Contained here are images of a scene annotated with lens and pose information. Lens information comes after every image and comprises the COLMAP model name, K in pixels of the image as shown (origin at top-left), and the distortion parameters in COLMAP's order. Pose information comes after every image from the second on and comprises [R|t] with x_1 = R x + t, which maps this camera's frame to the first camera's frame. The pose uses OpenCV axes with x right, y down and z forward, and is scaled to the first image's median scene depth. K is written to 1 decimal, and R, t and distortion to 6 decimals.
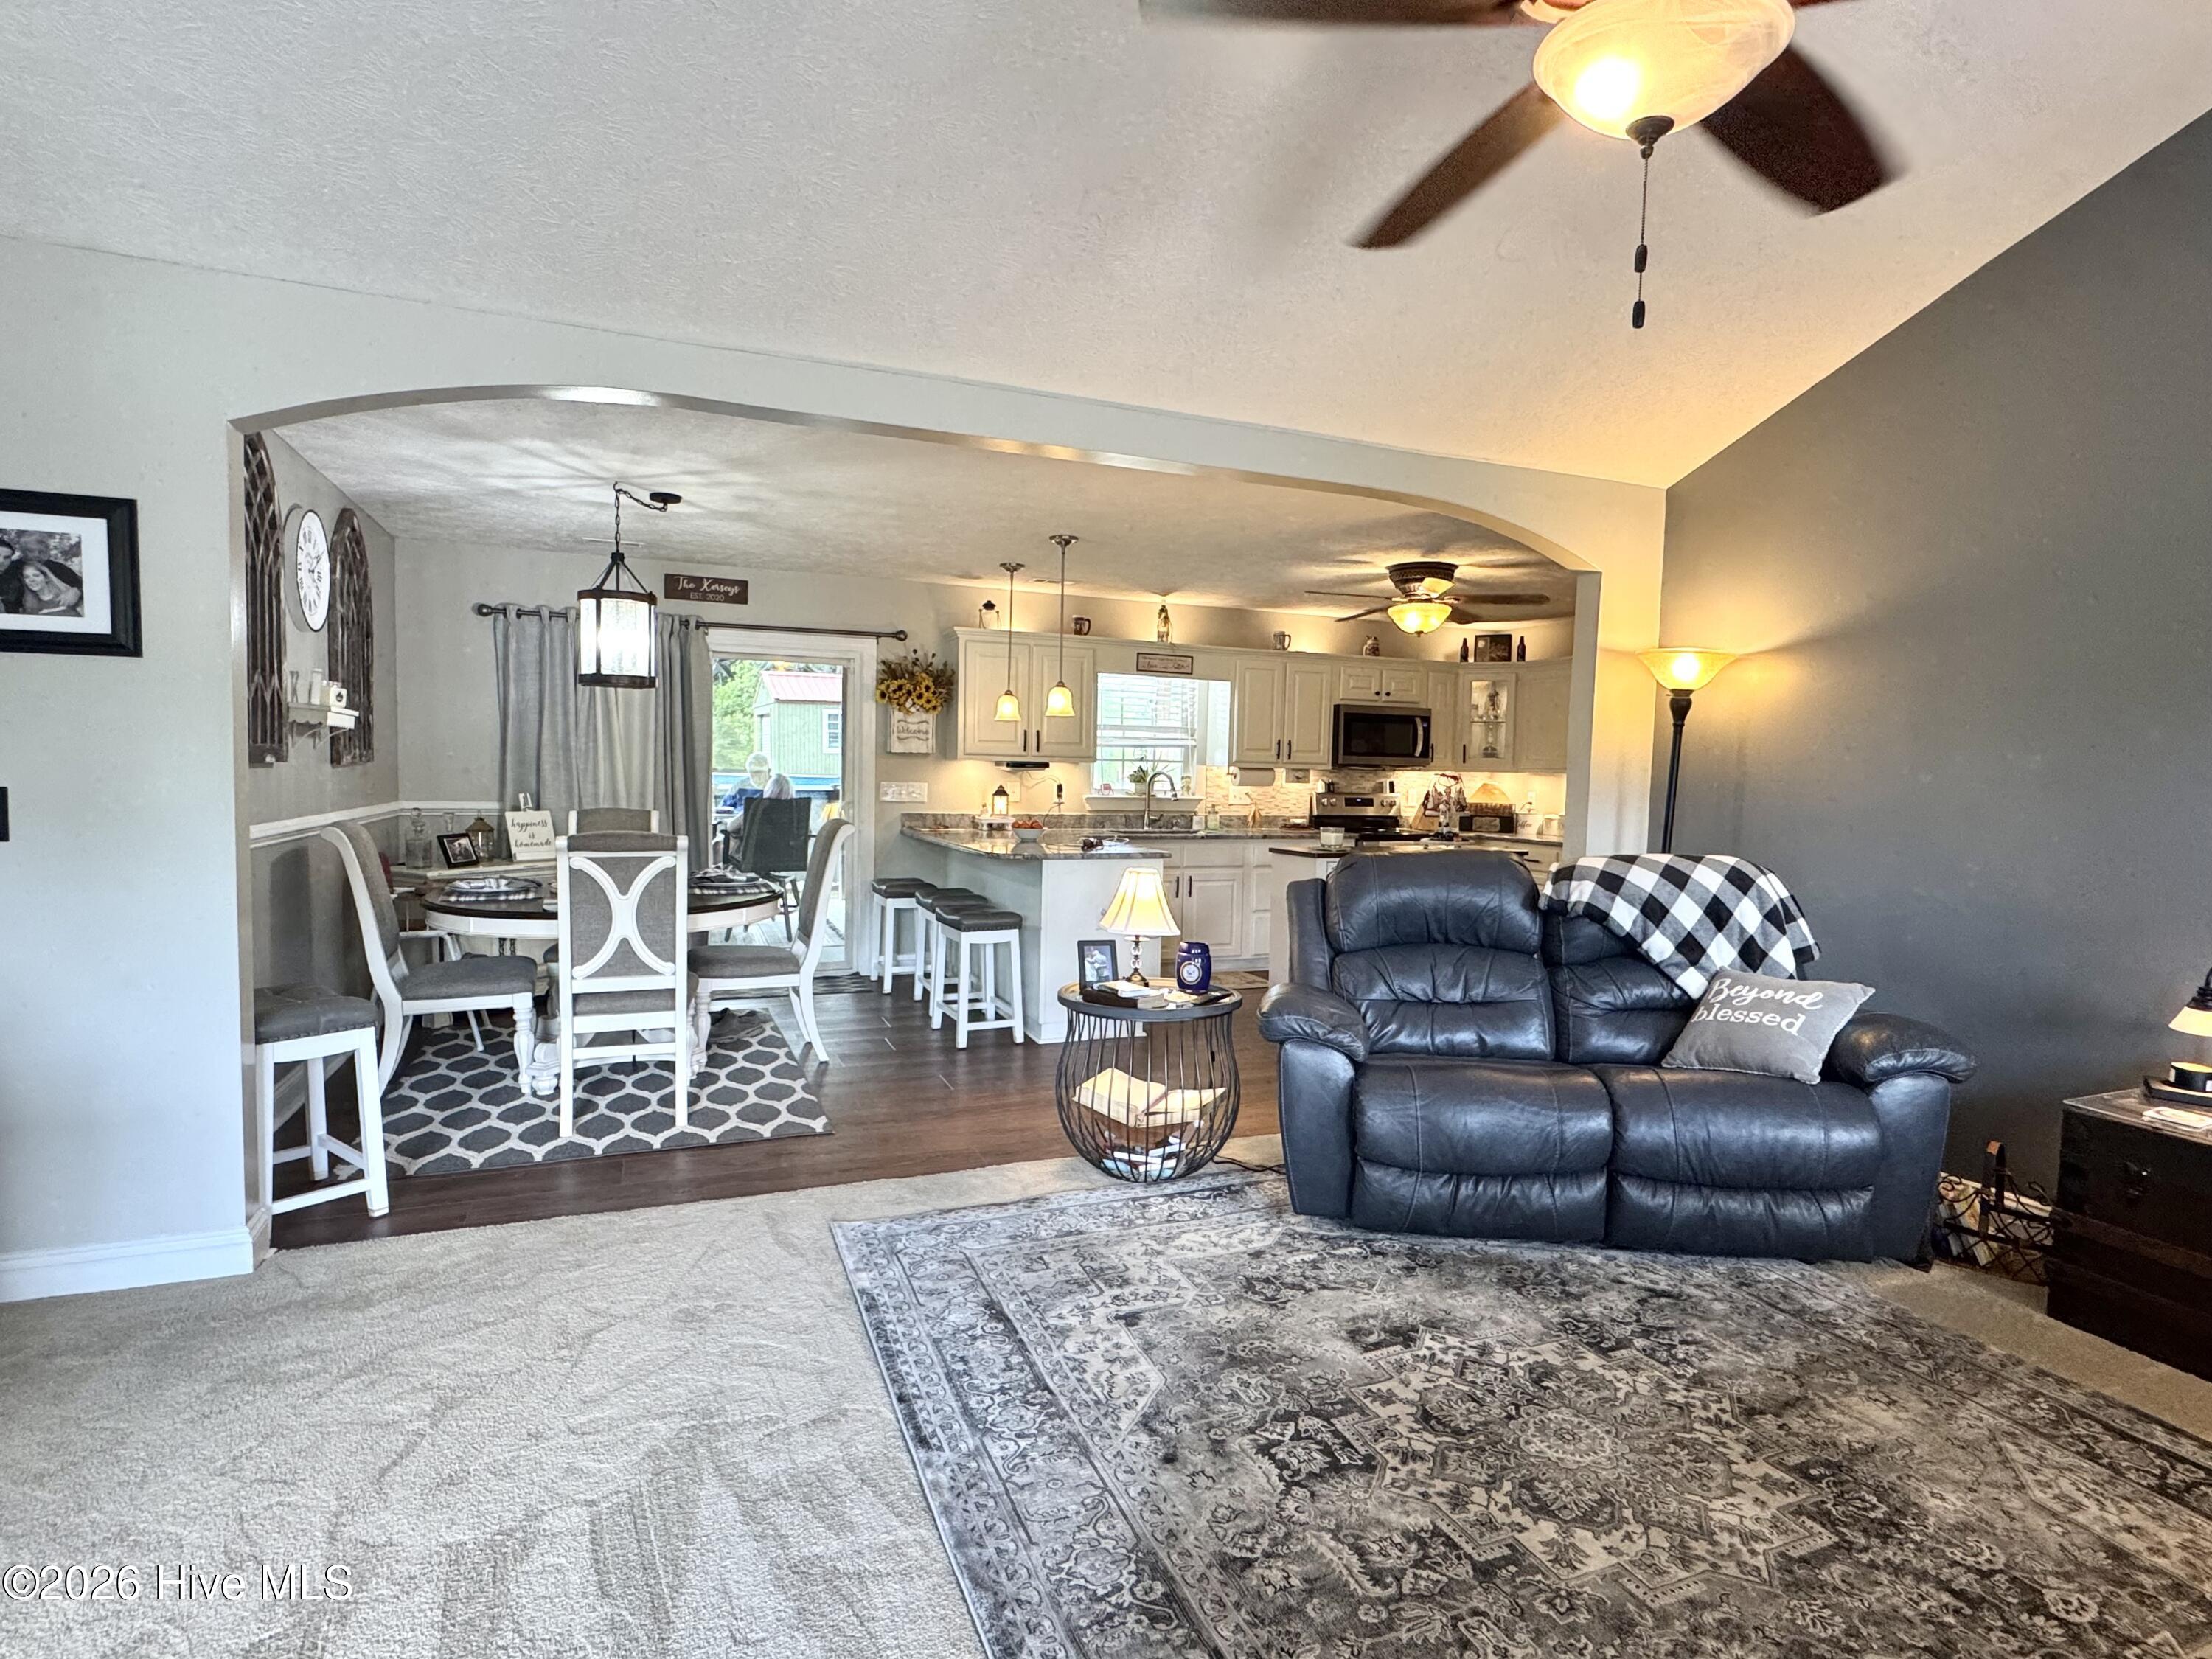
lens RADIAL K [[1109.9, 0, 1094.8], [0, 1109.9, 833.0], [0, 0, 1]] dist [-0.005566, 0.001692]
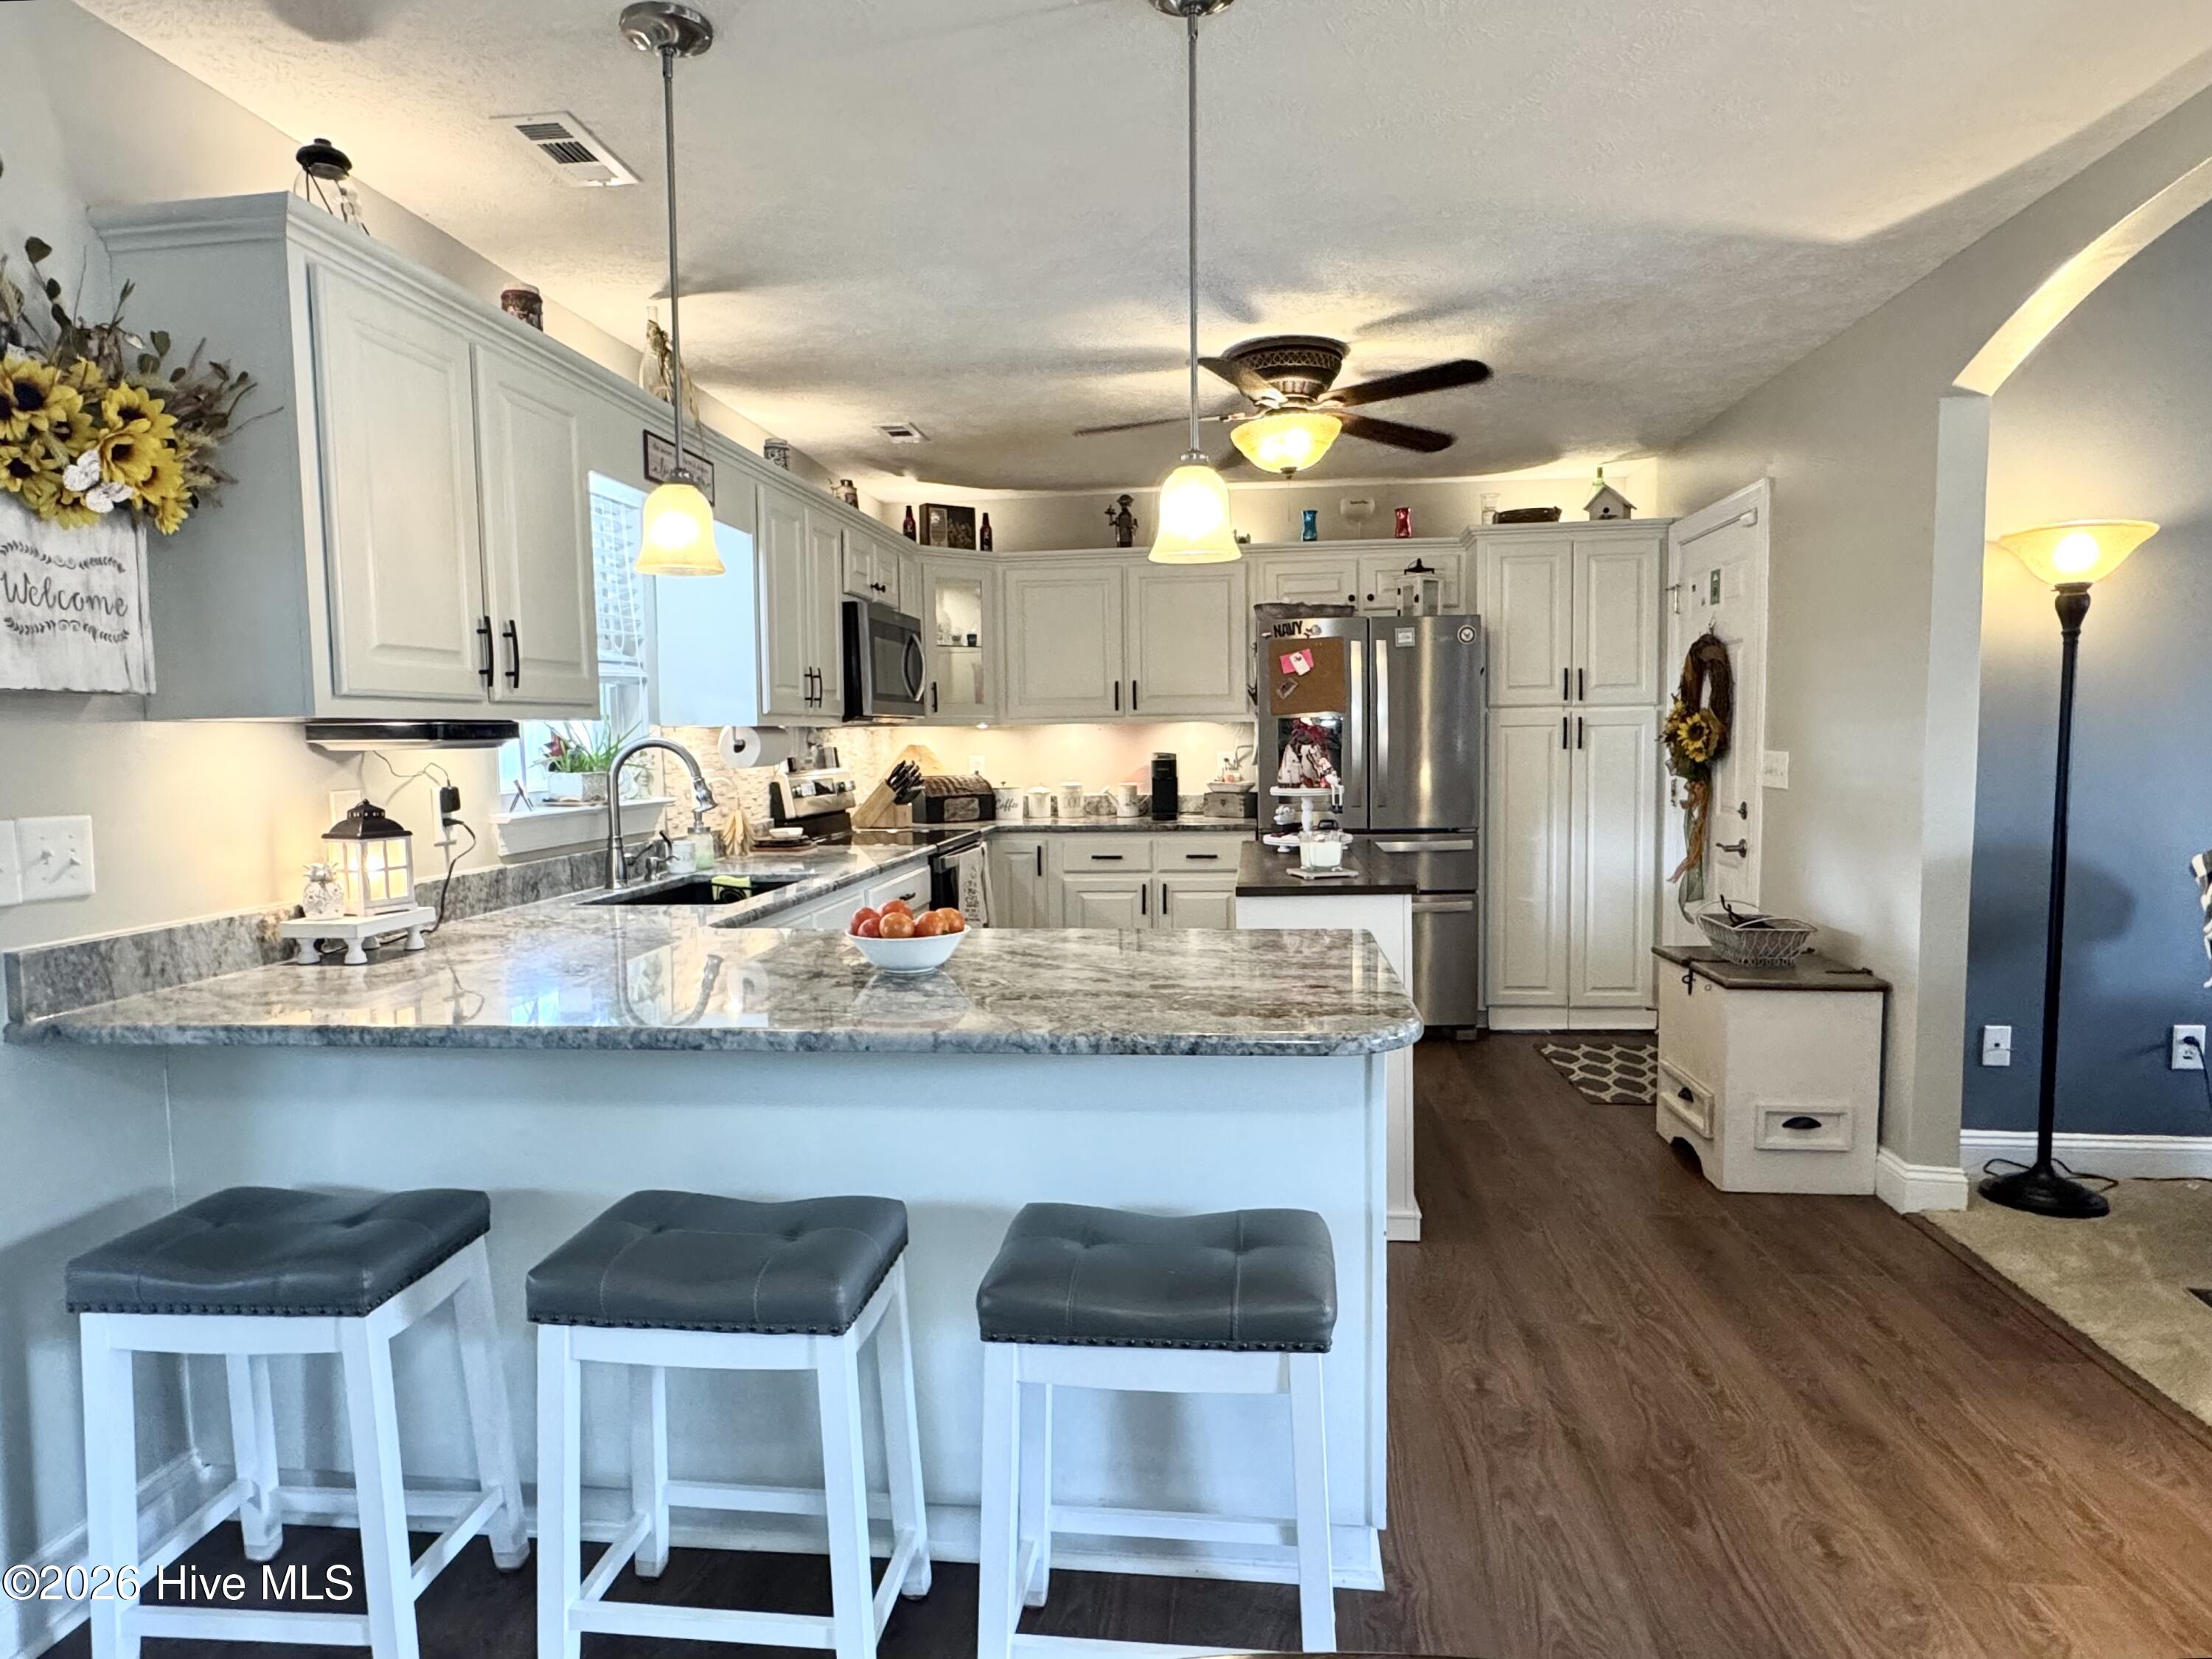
lens RADIAL K [[1283.5, 0, 1091.7], [0, 1283.5, 856.4], [0, 0, 1]] dist [-0.000605, -0.002030]
pose [[0.482726, -0.112650, 0.868496, -0.569181], [0.077826, 0.993287, 0.085579, -0.085062], [-0.872307, 0.026280, 0.488252, 1.305659]]
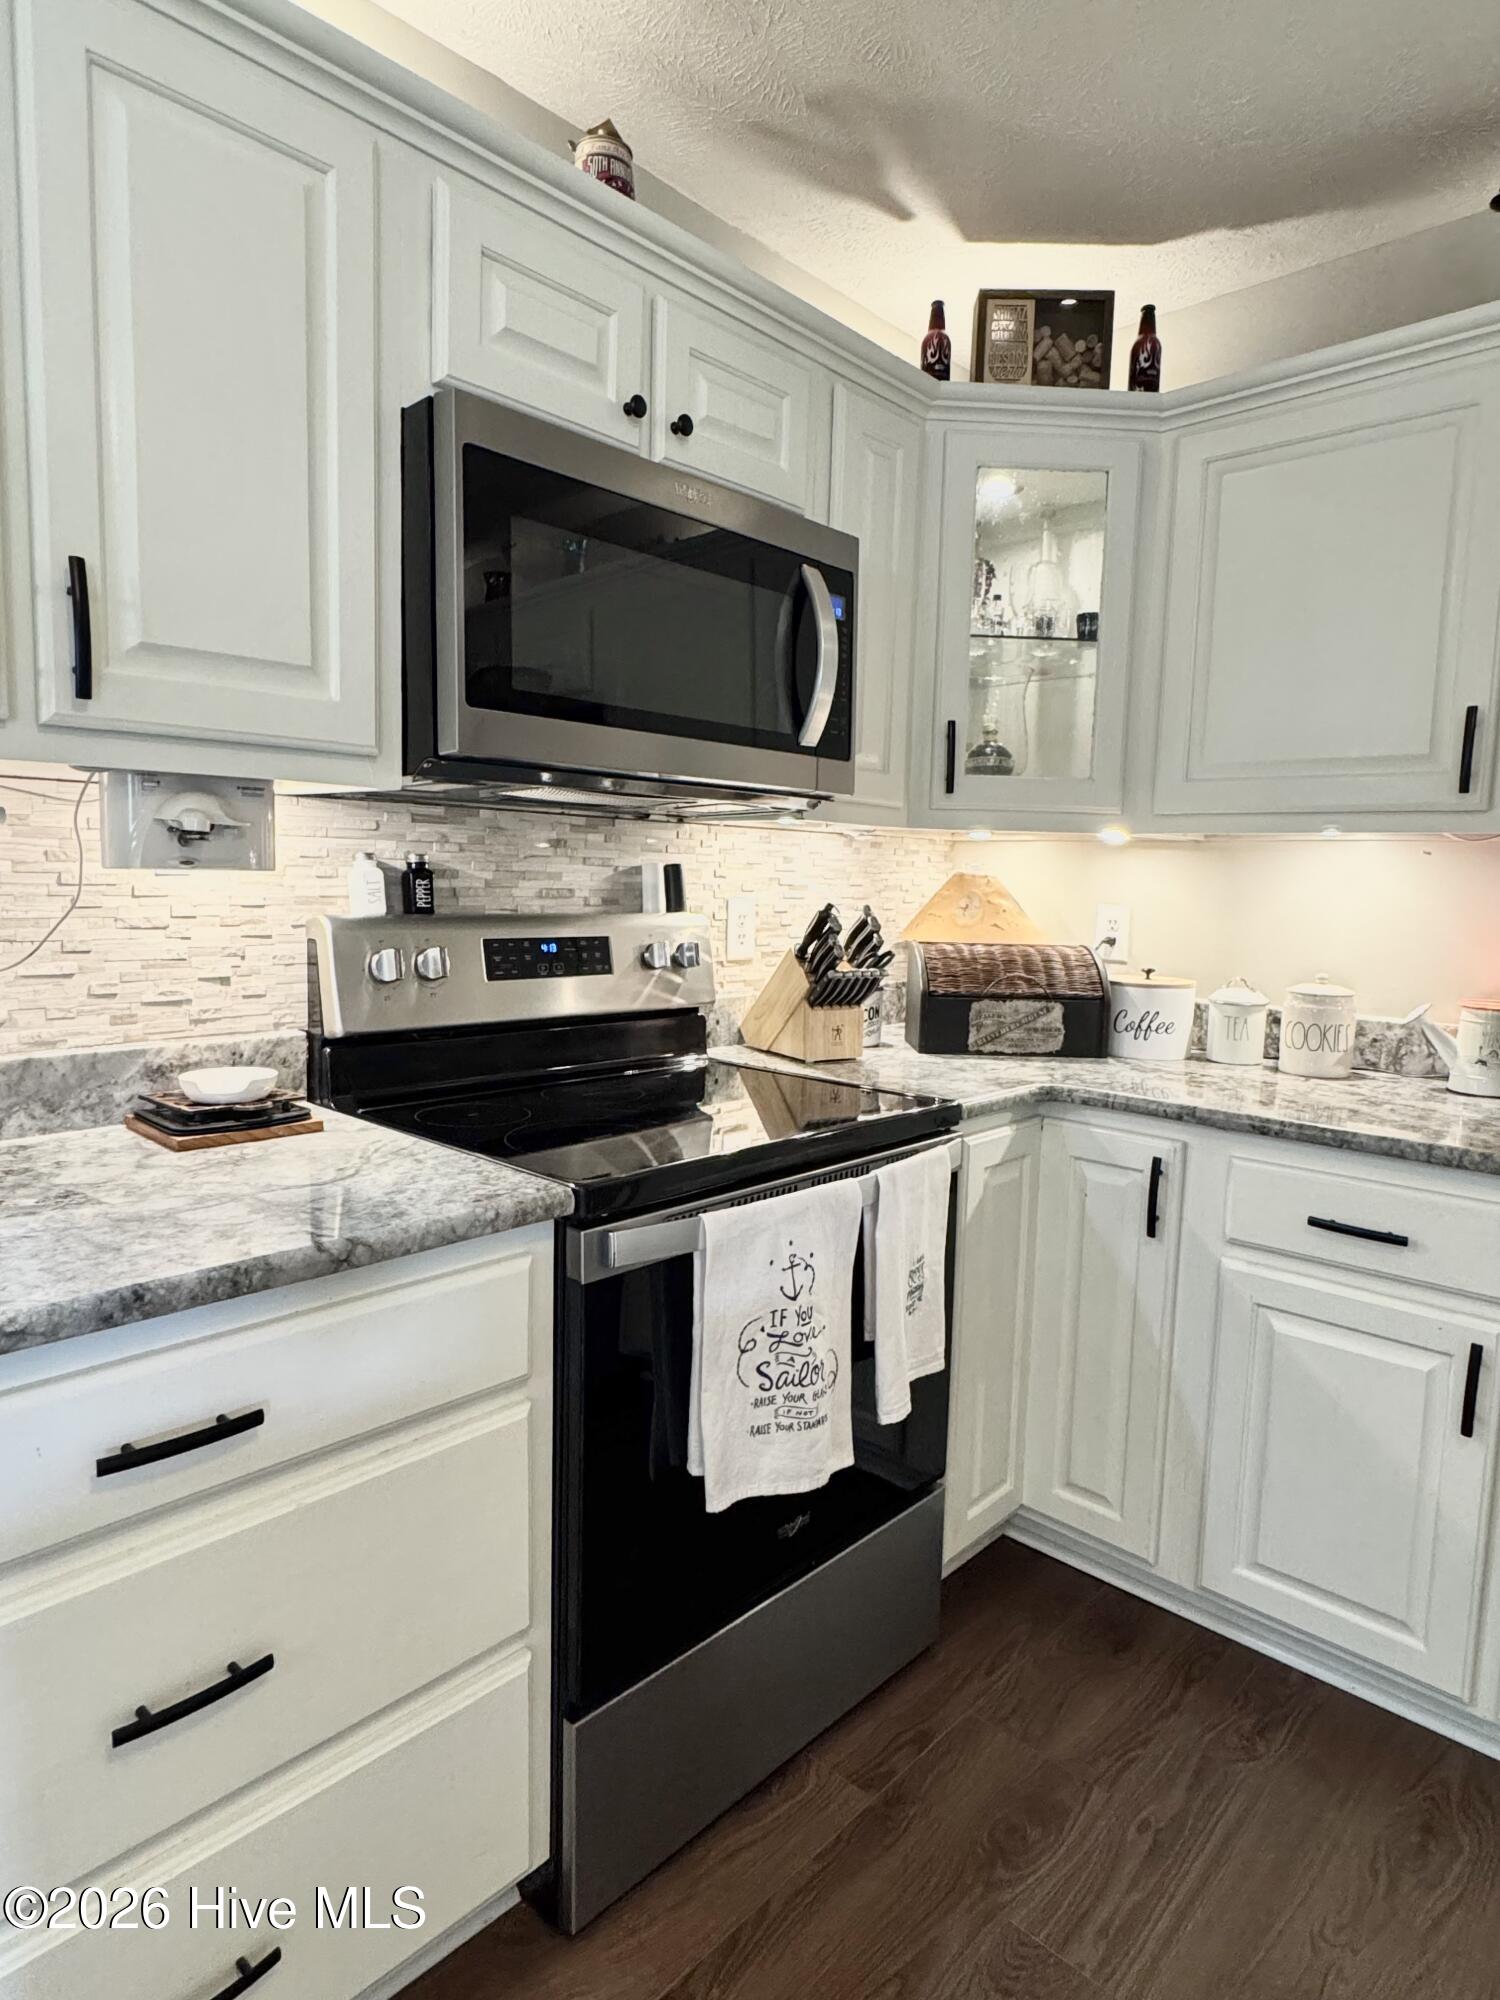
lens RADIAL K [[1160.4, 0, 754.2], [0, 1160.4, 1004.5], [0, 0, 1]] dist [-0.000605, -0.002030]
pose [[0.901355, -0.046246, 0.430605, 0.394675], [0.017479, 0.997357, 0.070525, -0.076795], [-0.432728, -0.056041, 0.899781, 1.748481]]
